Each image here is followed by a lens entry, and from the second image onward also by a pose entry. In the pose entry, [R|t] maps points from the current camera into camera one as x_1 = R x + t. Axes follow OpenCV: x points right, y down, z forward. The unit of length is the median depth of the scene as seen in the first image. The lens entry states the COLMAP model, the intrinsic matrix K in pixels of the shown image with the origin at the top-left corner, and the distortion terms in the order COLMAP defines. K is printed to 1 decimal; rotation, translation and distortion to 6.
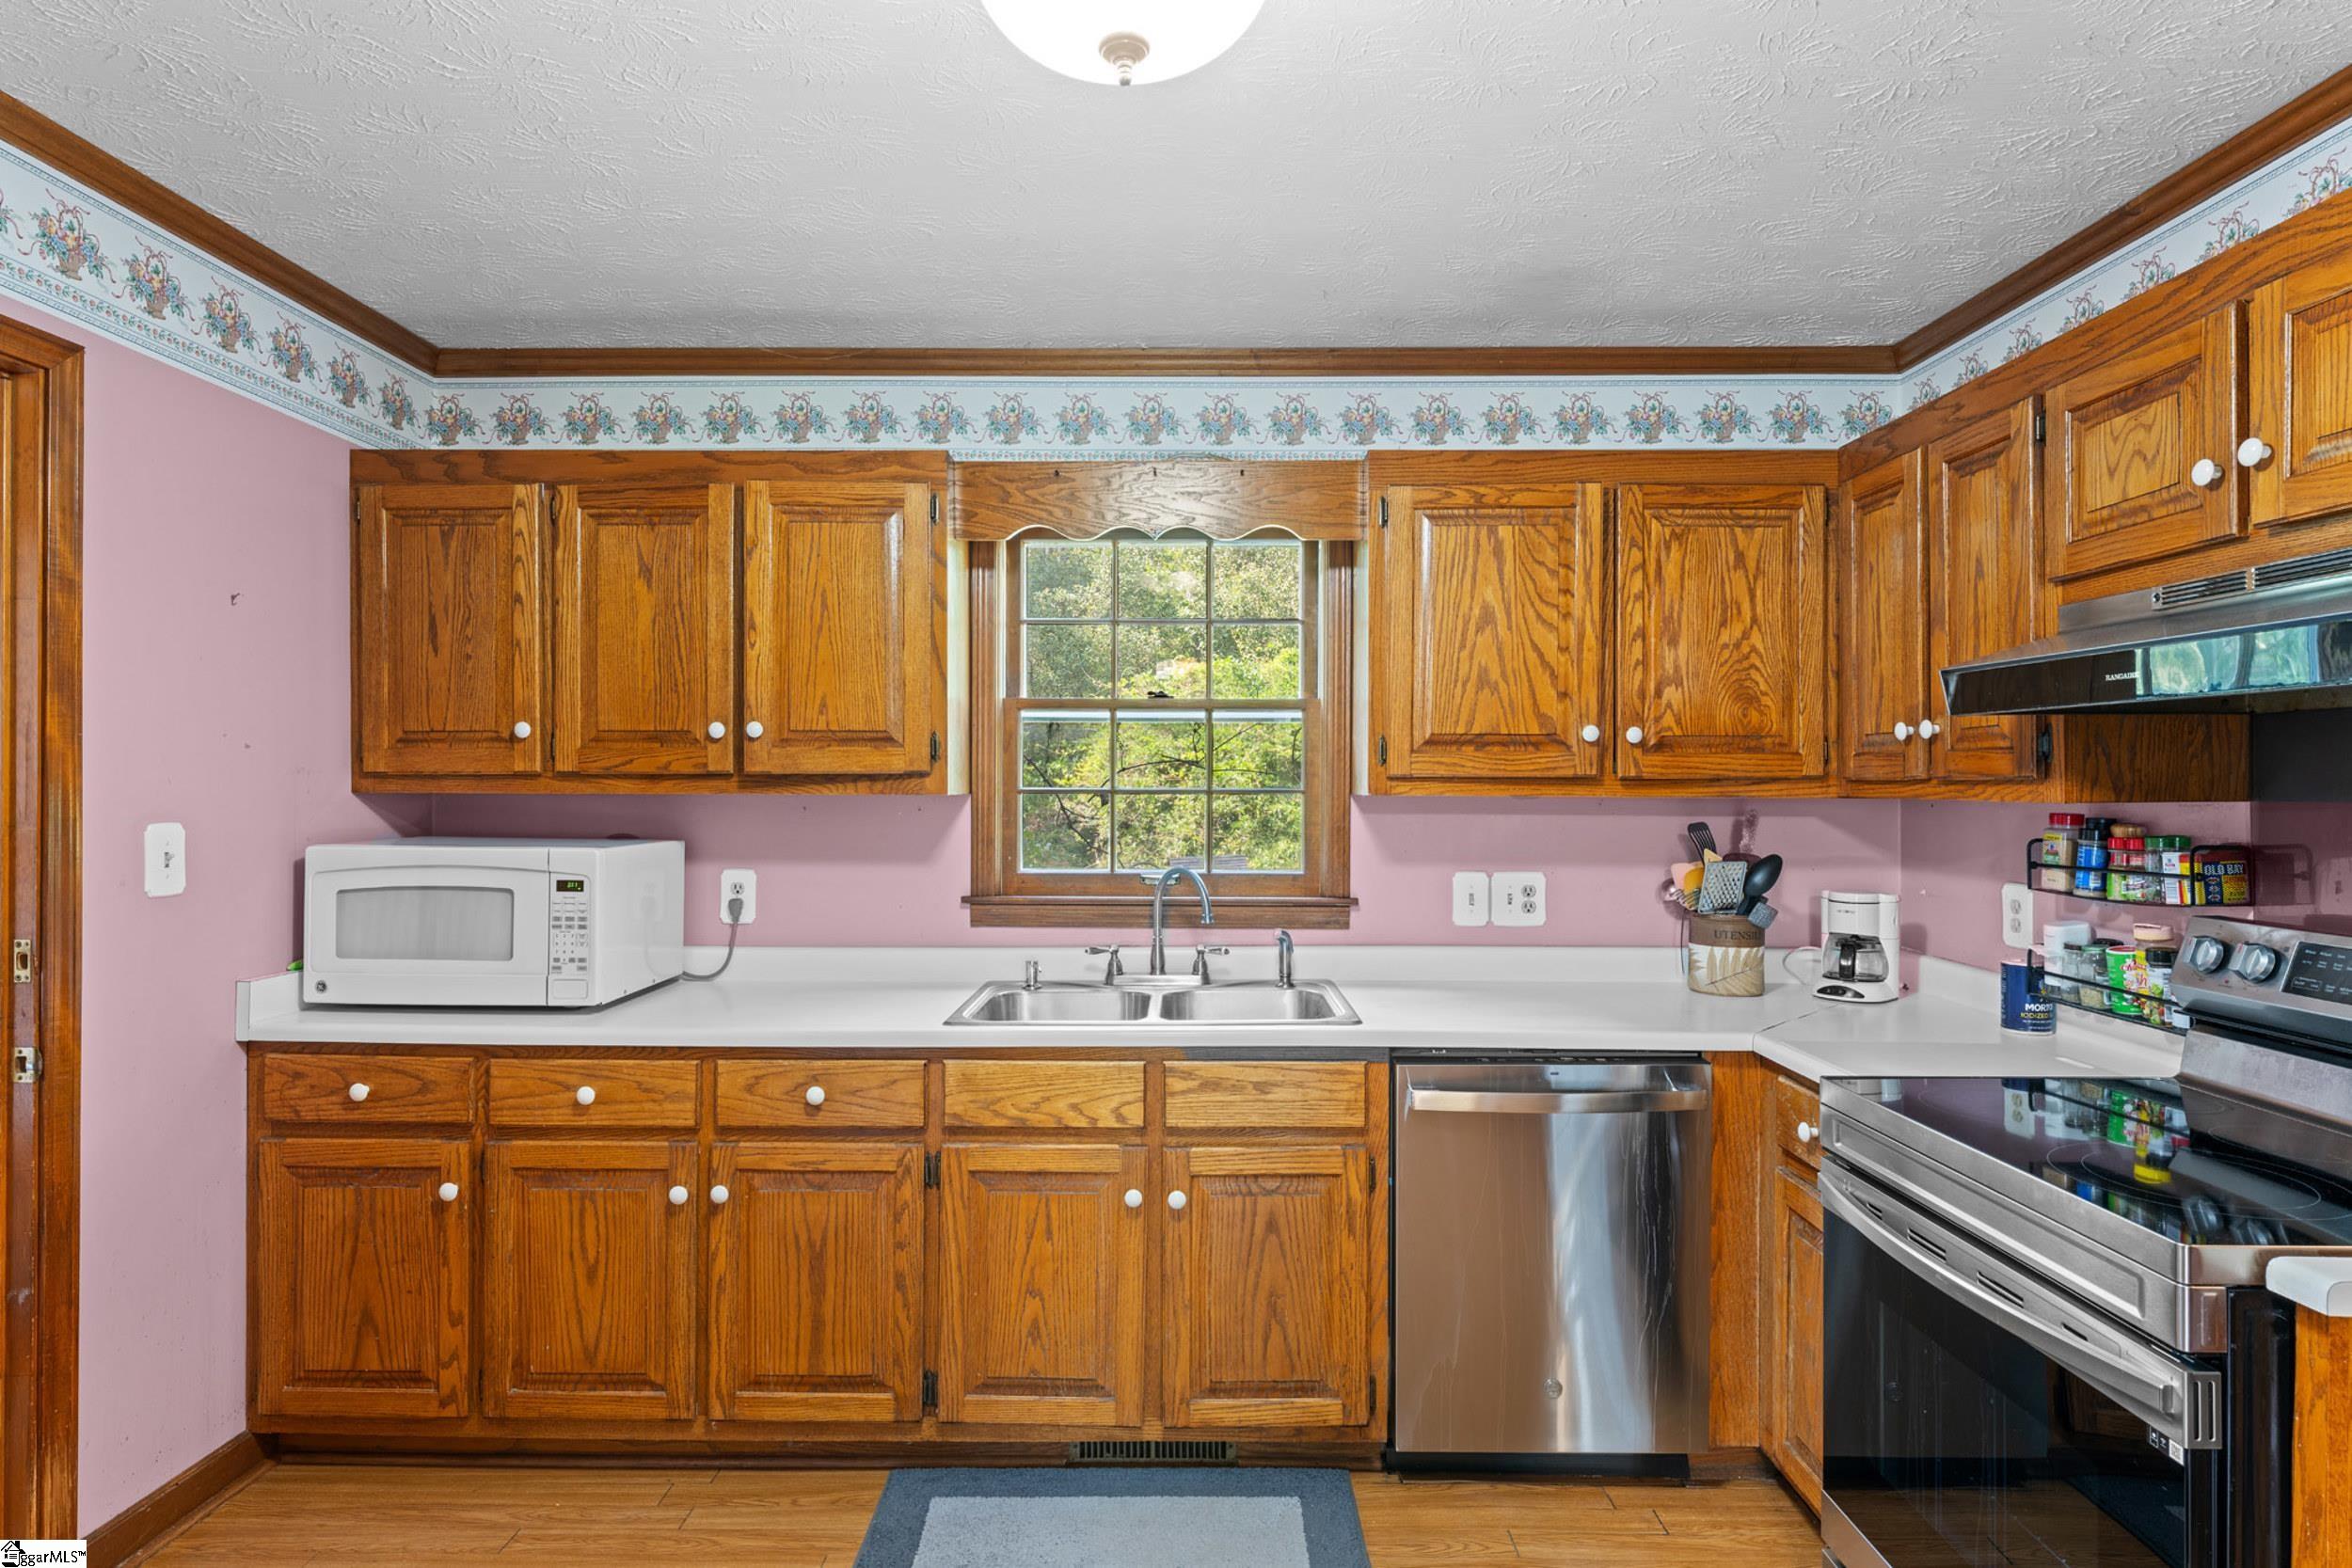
lens RADIAL K [[1264.4, 0, 1176.0], [0, 1264.4, 784.0], [0, 0, 1]] dist [0.000432, -0.000455]
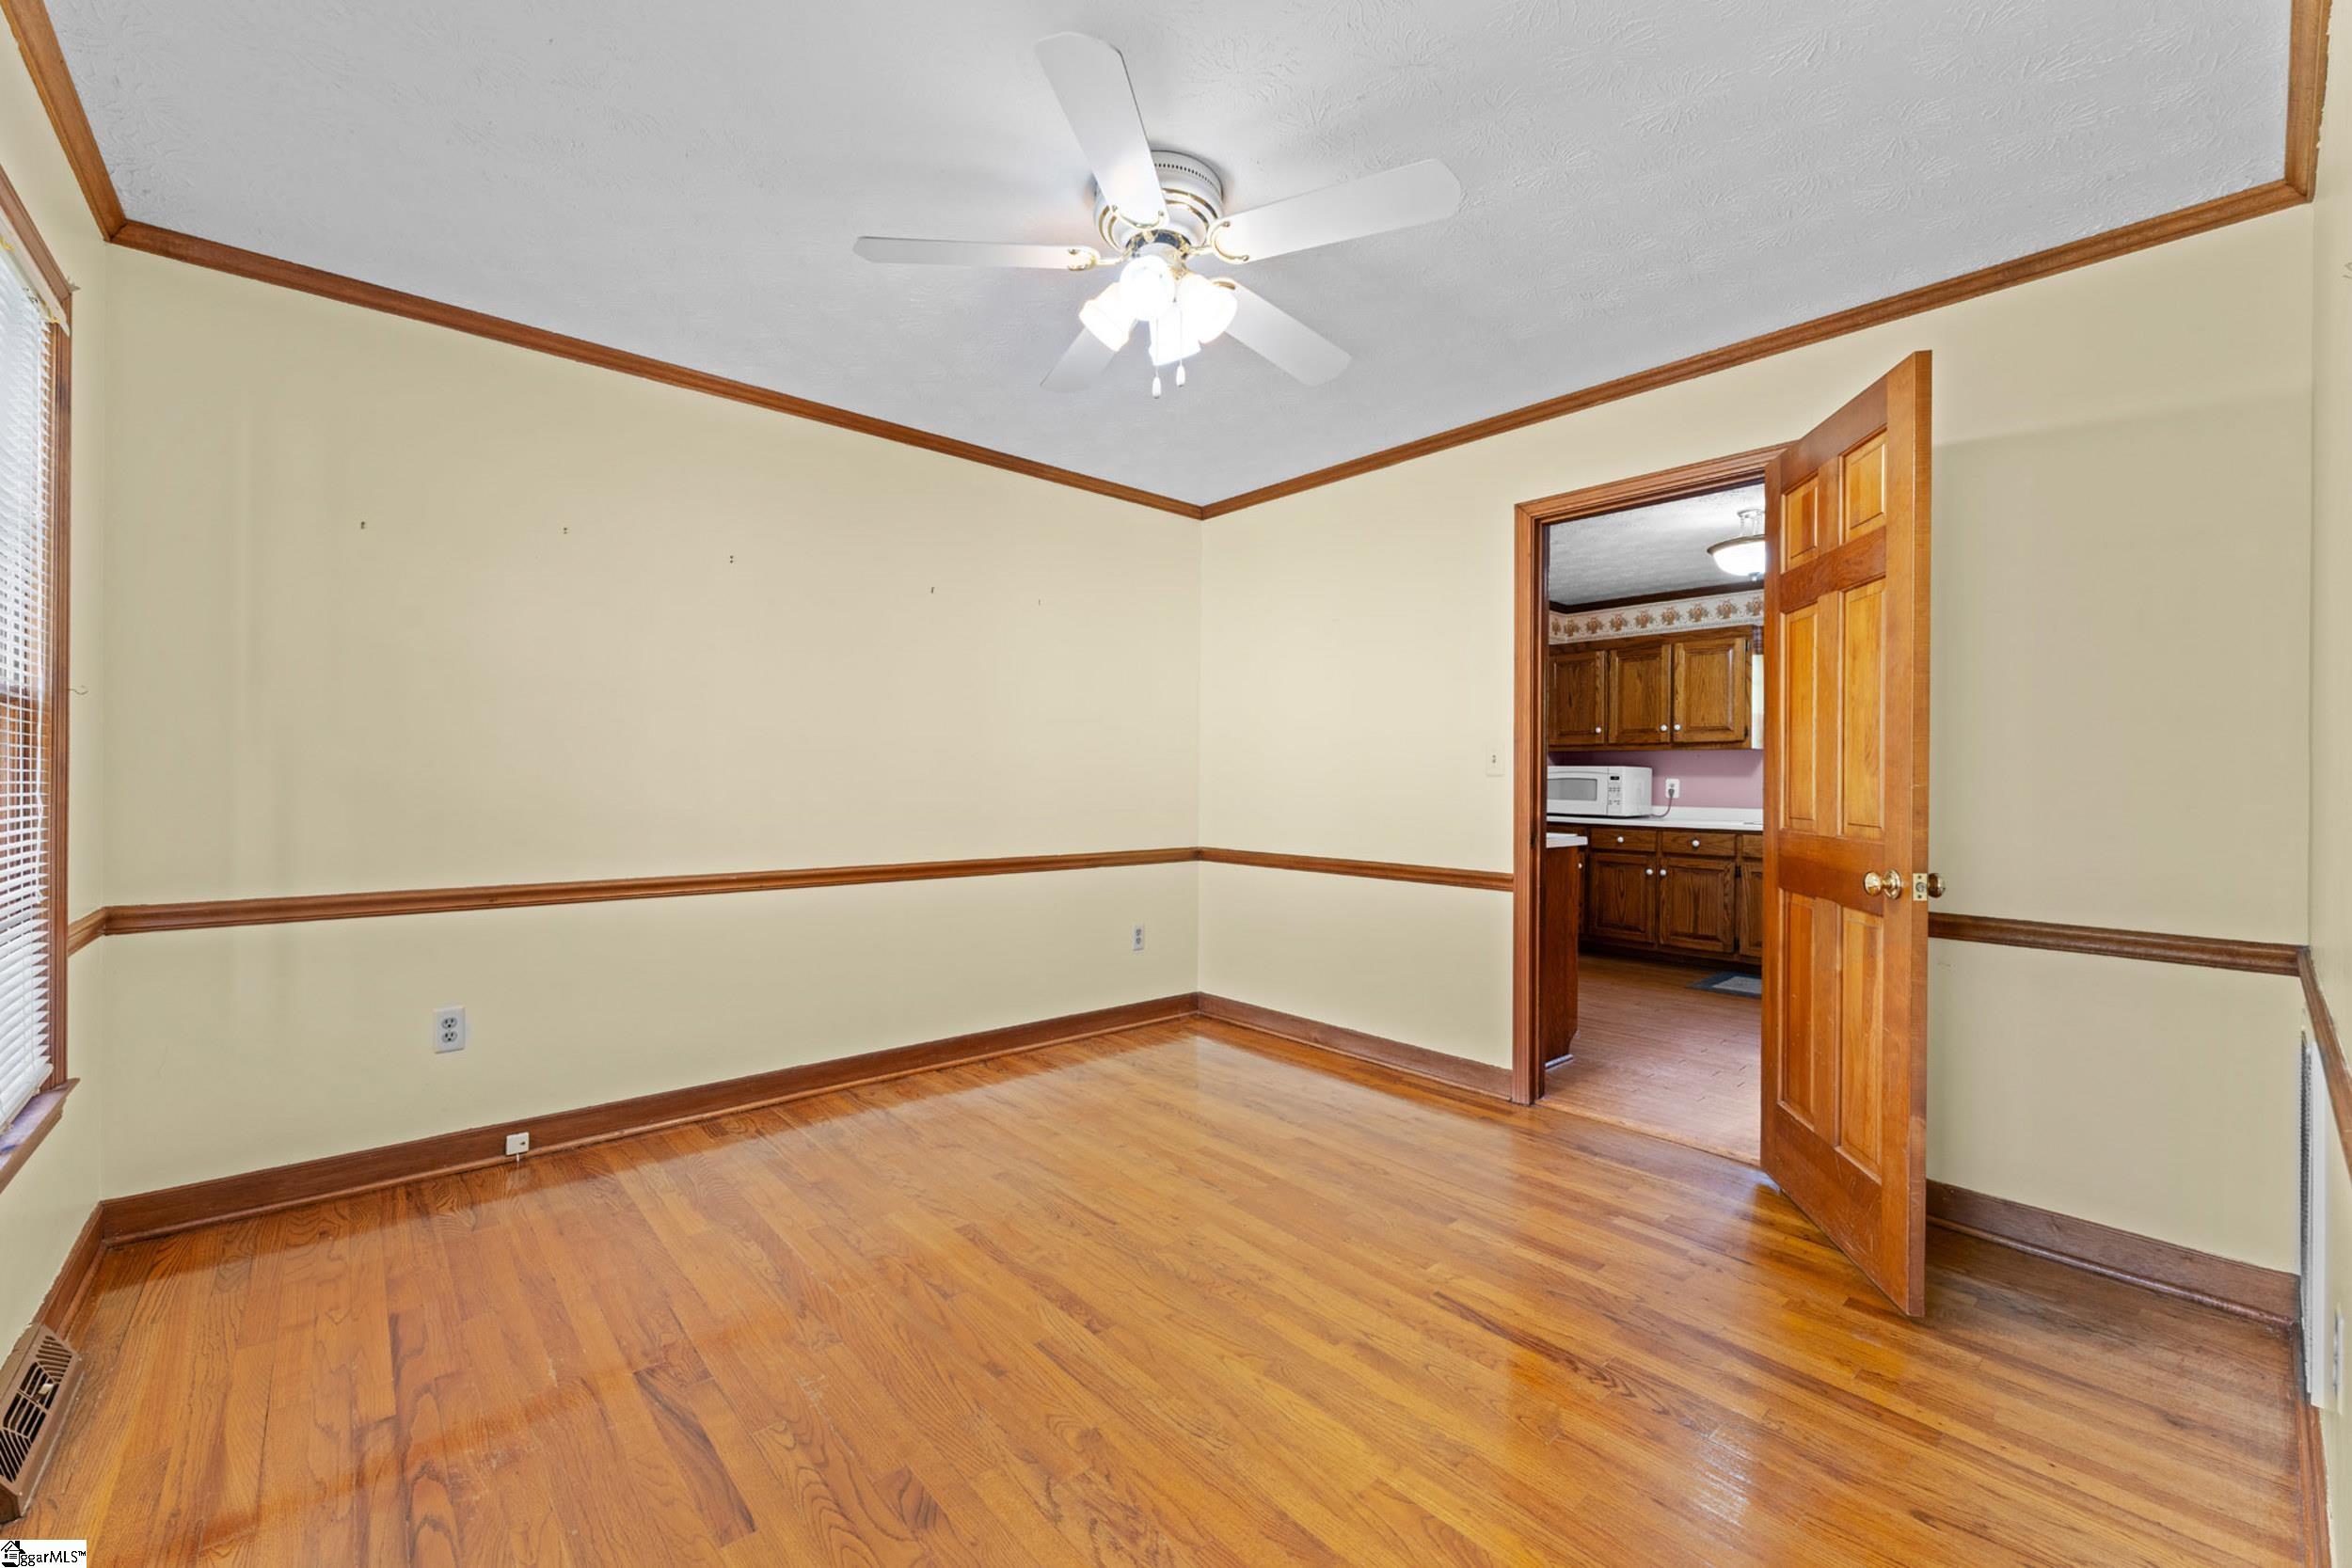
lens RADIAL K [[945.5, 0, 1170.0], [0, 945.5, 789.3], [0, 0, 1]] dist [-0.000410, -0.000179]
pose [[0.667915, 0.009070, -0.744182, 0.525715], [-0.004359, 0.999956, 0.008275, 0.089489], [0.744224, -0.002282, 0.667926, -1.373778]]
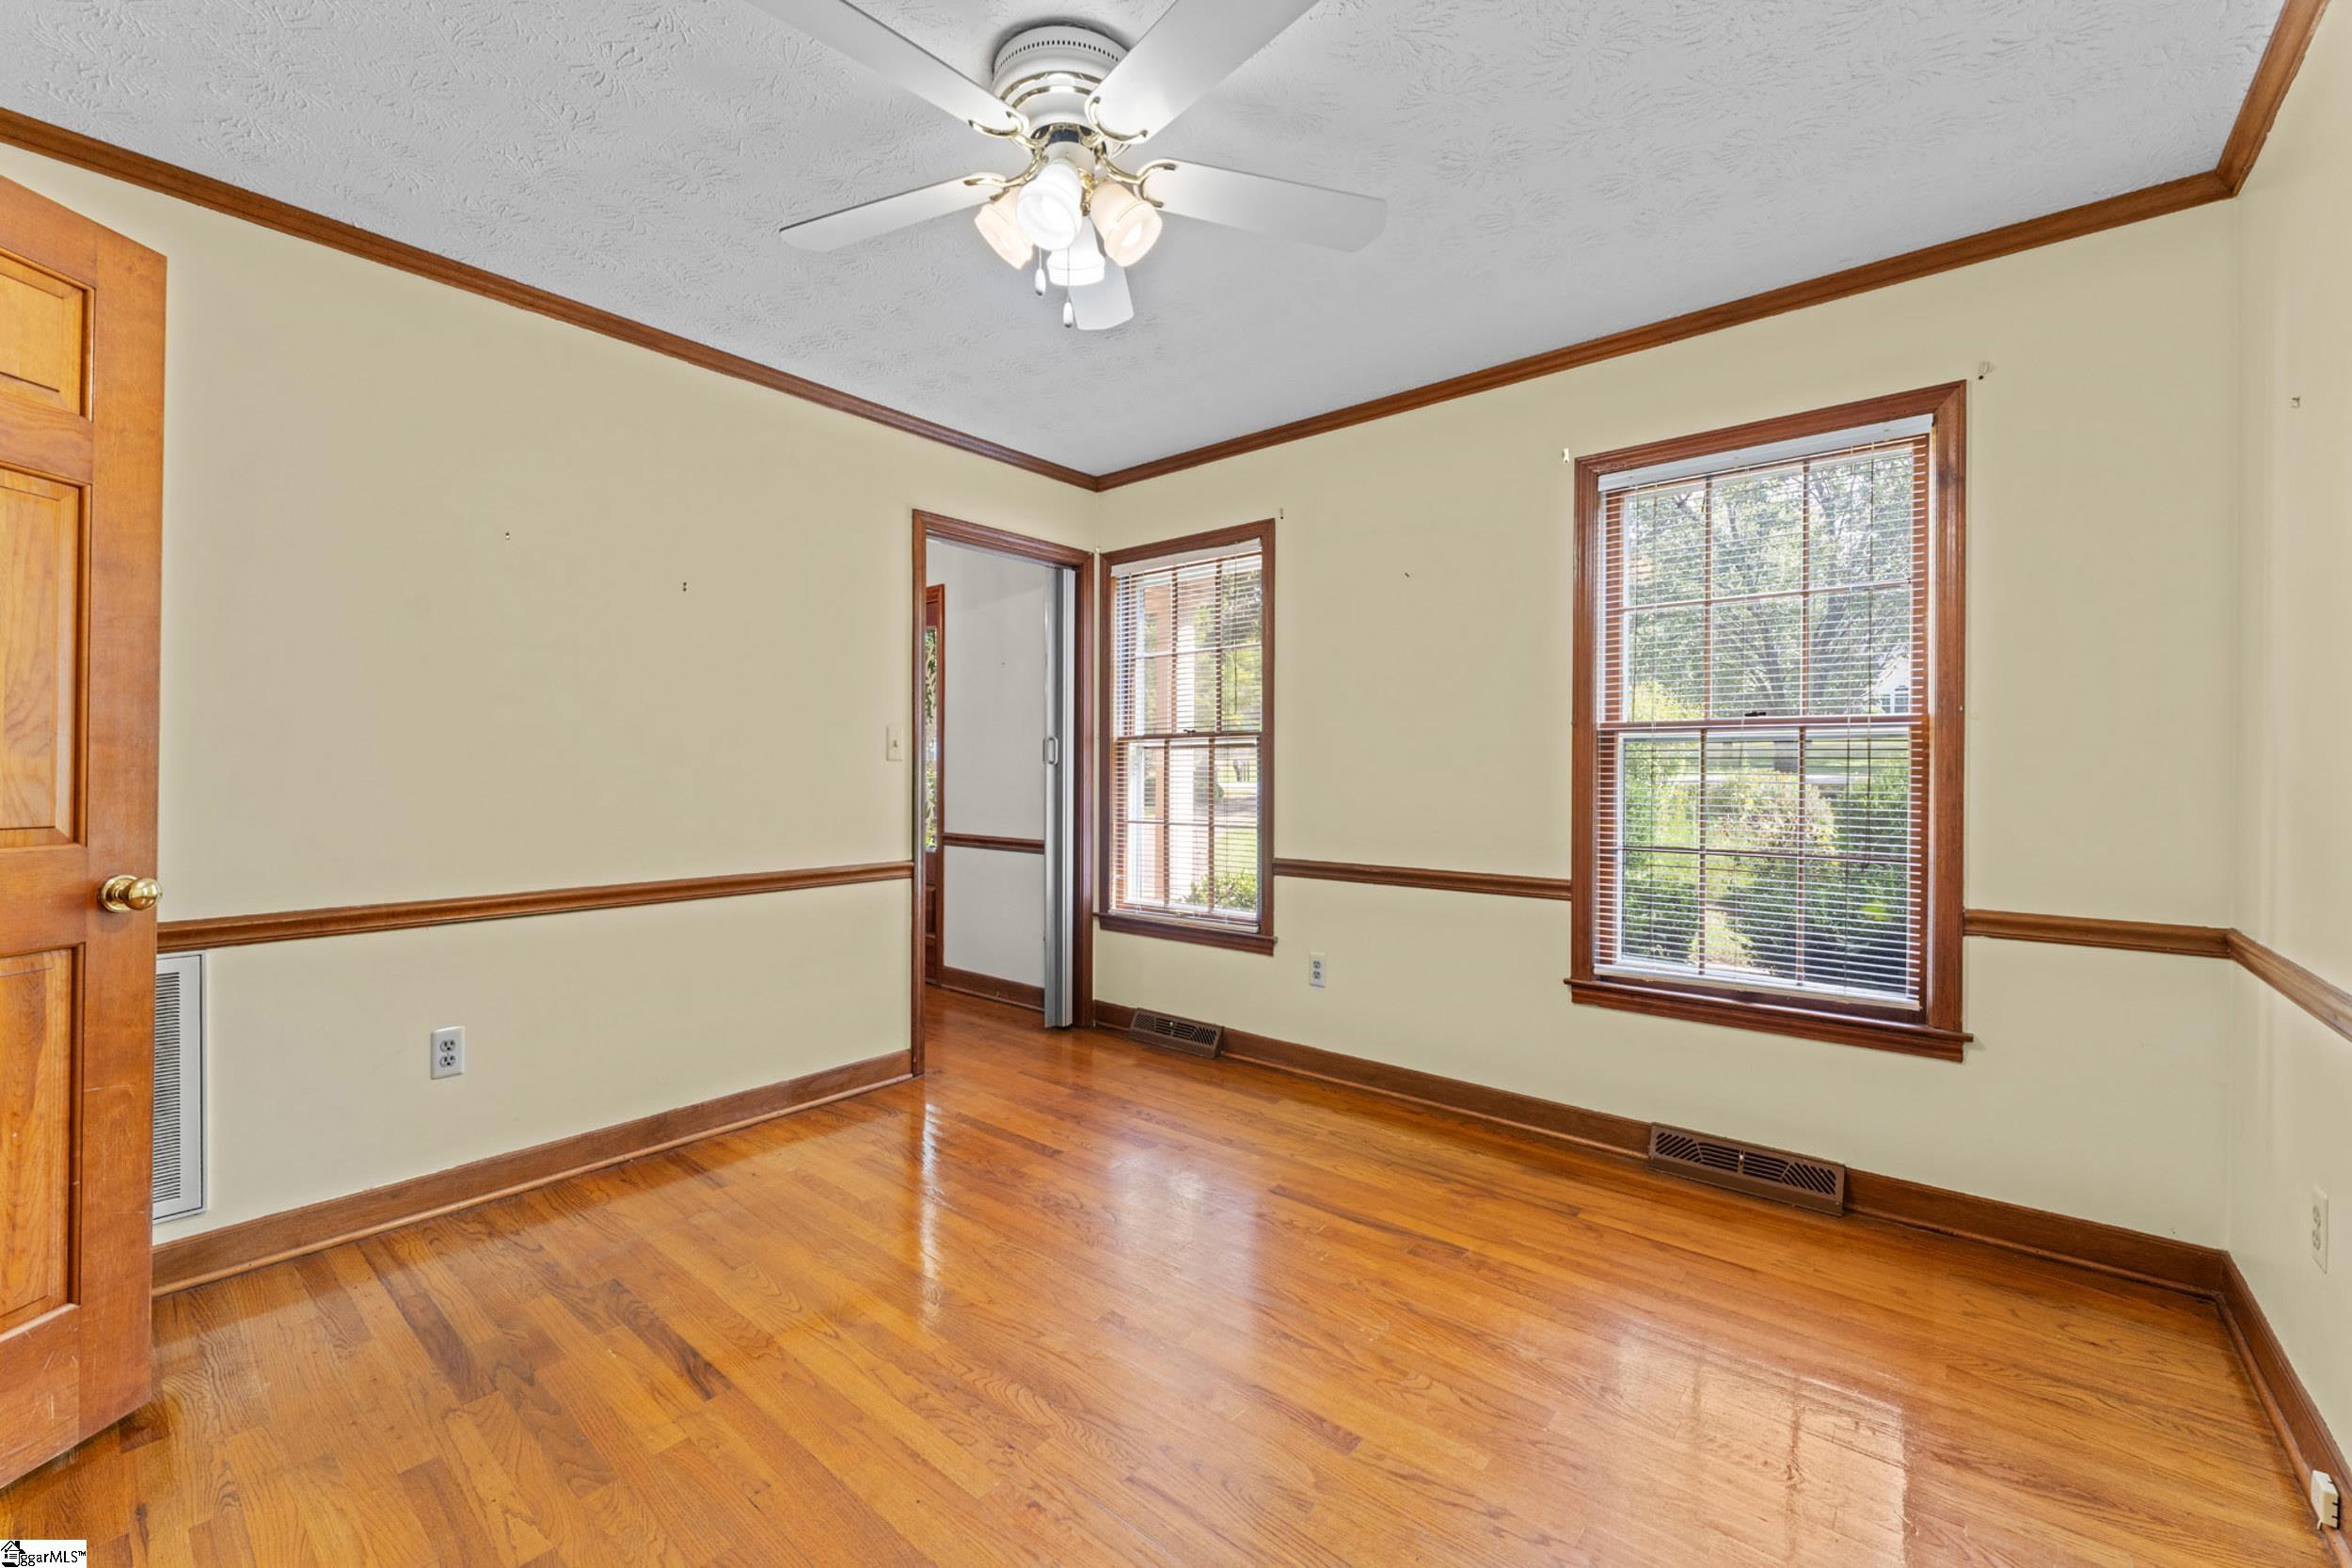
lens RADIAL K [[945.8, 0, 1175.8], [0, 945.8, 770.9], [0, 0, 1]] dist [0.000075, -0.000217]
pose [[-0.779948, -0.005823, 0.625817, -0.528763], [-0.008756, 0.999960, -0.001607, 0.085504], [-0.625783, -0.006733, -0.779968, -0.401708]]
